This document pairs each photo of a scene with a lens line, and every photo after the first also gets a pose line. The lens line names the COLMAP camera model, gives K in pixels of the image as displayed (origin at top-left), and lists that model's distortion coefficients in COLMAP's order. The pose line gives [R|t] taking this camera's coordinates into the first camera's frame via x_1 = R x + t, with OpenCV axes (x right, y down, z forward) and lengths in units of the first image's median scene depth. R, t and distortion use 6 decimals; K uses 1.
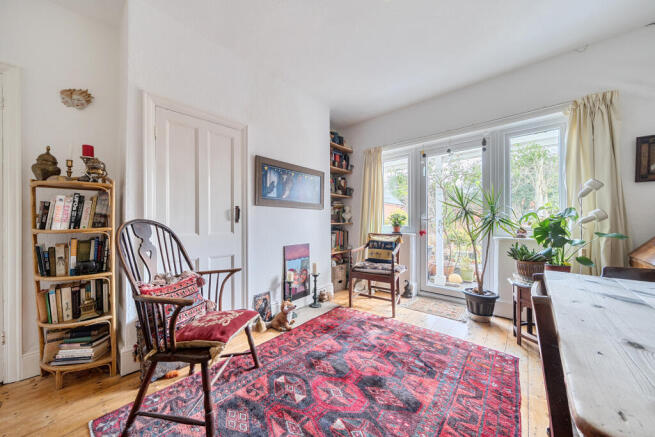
lens RADIAL K [[228.1, 0, 327.0], [0, 228.1, 219.6], [0, 0, 1]] dist [-0.002538, -0.000237]
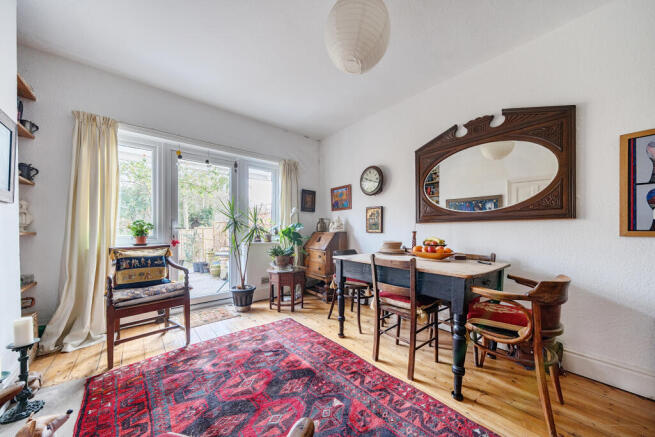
lens RADIAL K [[228.1, 0, 317.0], [0, 228.1, 231.3], [0, 0, 1]] dist [-0.002538, -0.000237]
pose [[0.165006, -0.003355, 0.986287, -0.456329], [-0.011330, 0.999922, 0.005297, 0.002546], [-0.986227, -0.012049, 0.164955, 0.386070]]
